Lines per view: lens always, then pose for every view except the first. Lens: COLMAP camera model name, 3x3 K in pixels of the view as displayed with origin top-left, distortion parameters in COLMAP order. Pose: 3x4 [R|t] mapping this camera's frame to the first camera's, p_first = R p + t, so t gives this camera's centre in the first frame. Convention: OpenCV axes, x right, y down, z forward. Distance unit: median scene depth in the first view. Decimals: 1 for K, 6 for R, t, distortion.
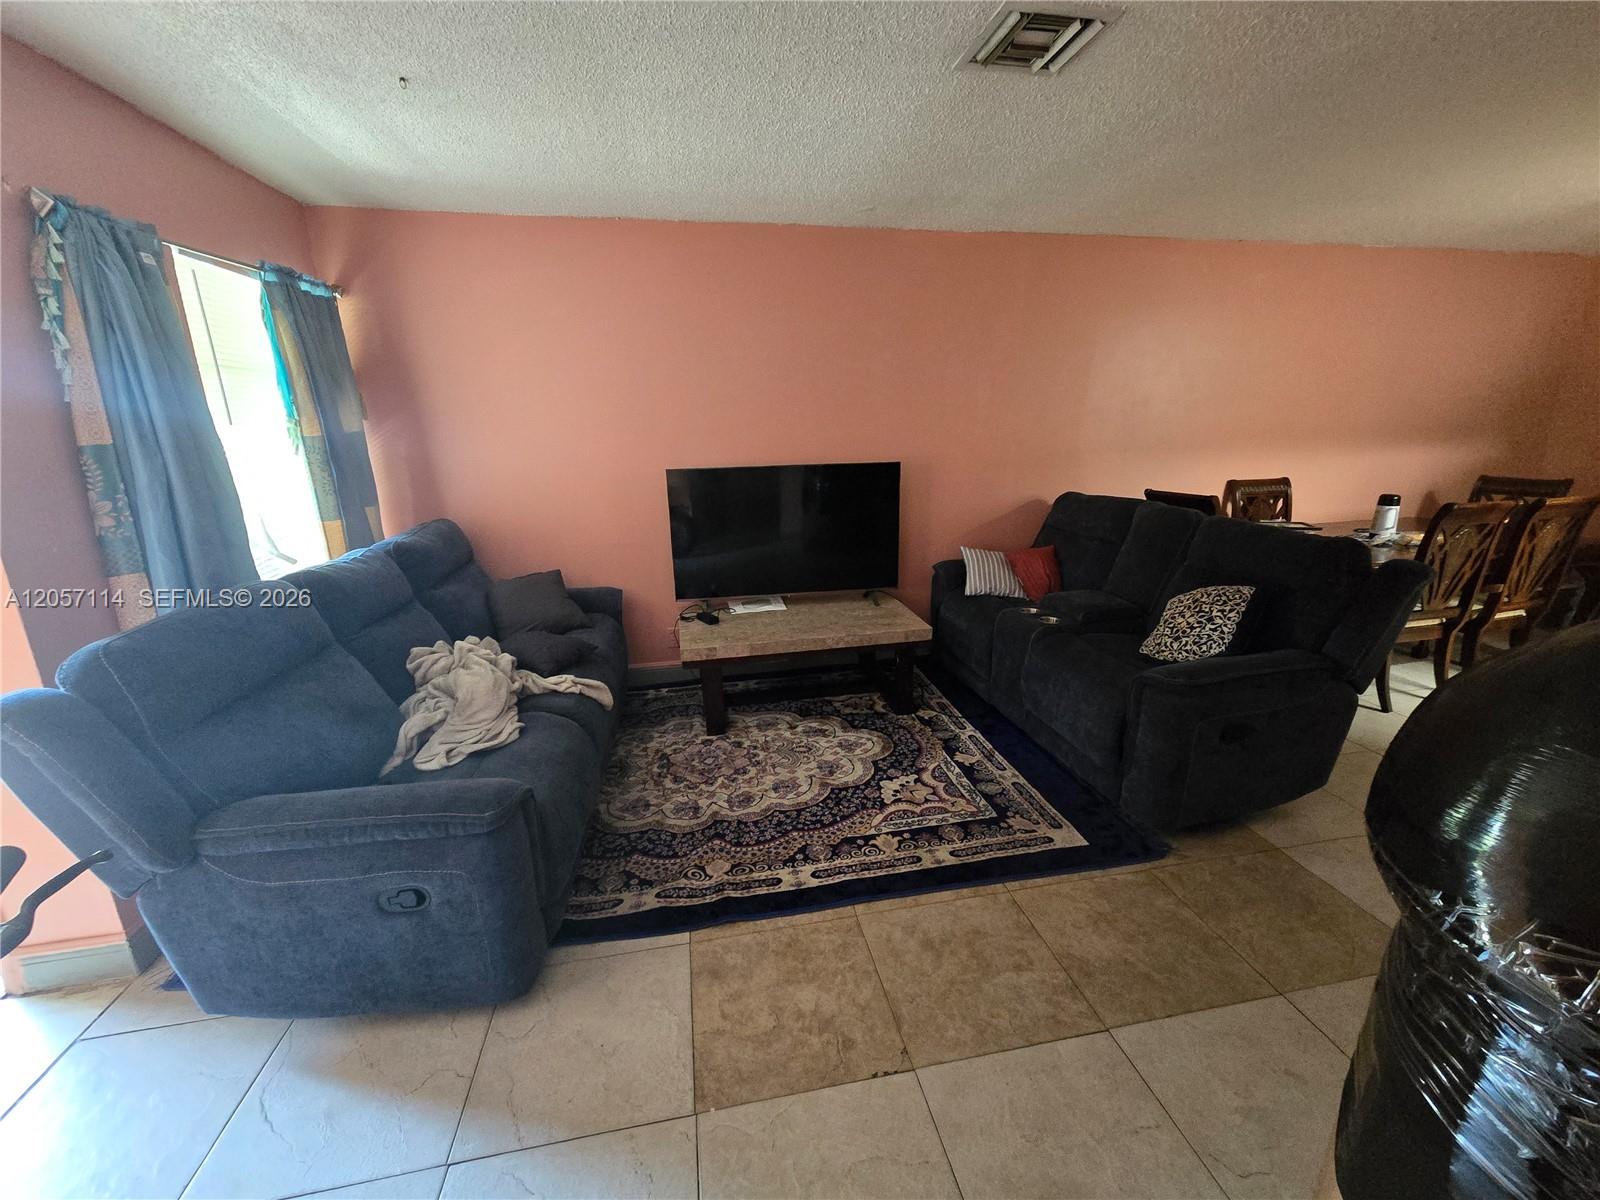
lens RADIAL K [[656.3, 0, 805.2], [0, 656.3, 607.6], [0, 0, 1]] dist [-0.000114, 0.000054]
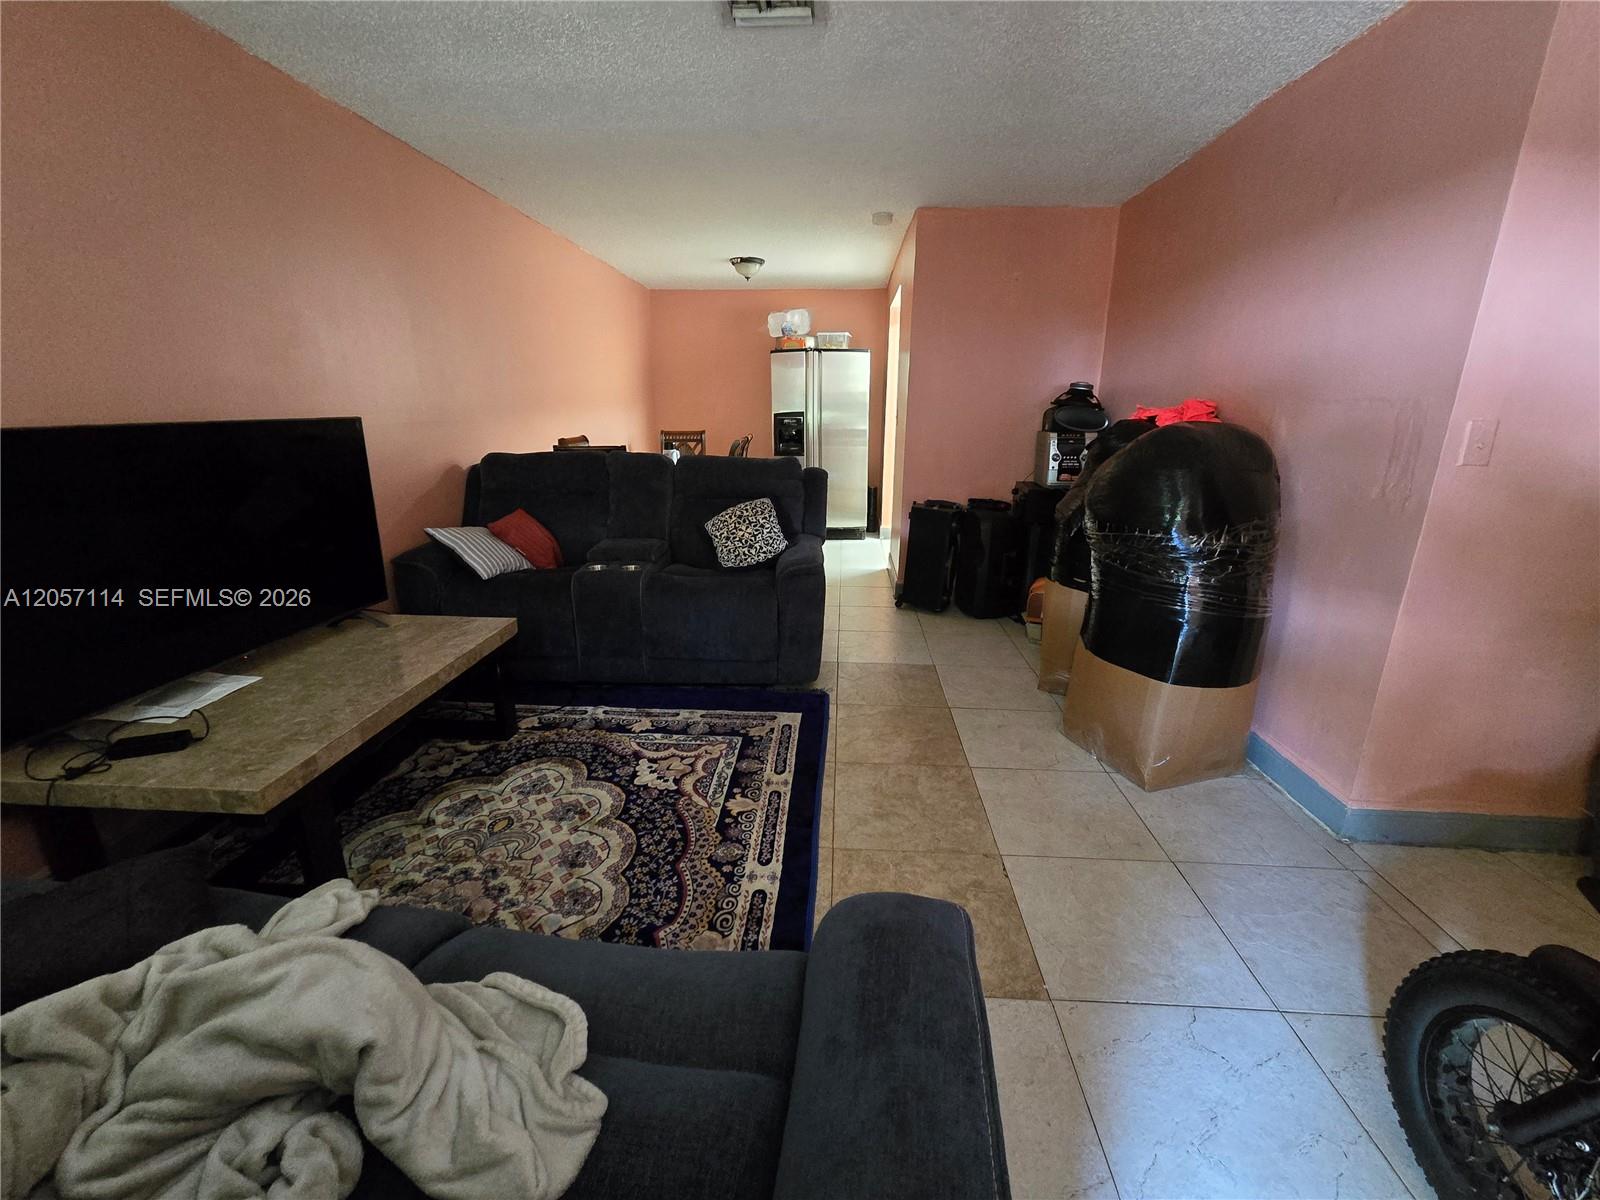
lens RADIAL K [[656.3, 0, 805.2], [0, 656.3, 607.6], [0, 0, 1]] dist [-0.000114, 0.000054]
pose [[0.246506, -0.269694, 0.930860, -0.556994], [0.255368, 0.944631, 0.206058, -0.068088], [-0.934891, 0.186917, 0.301729, 0.488360]]
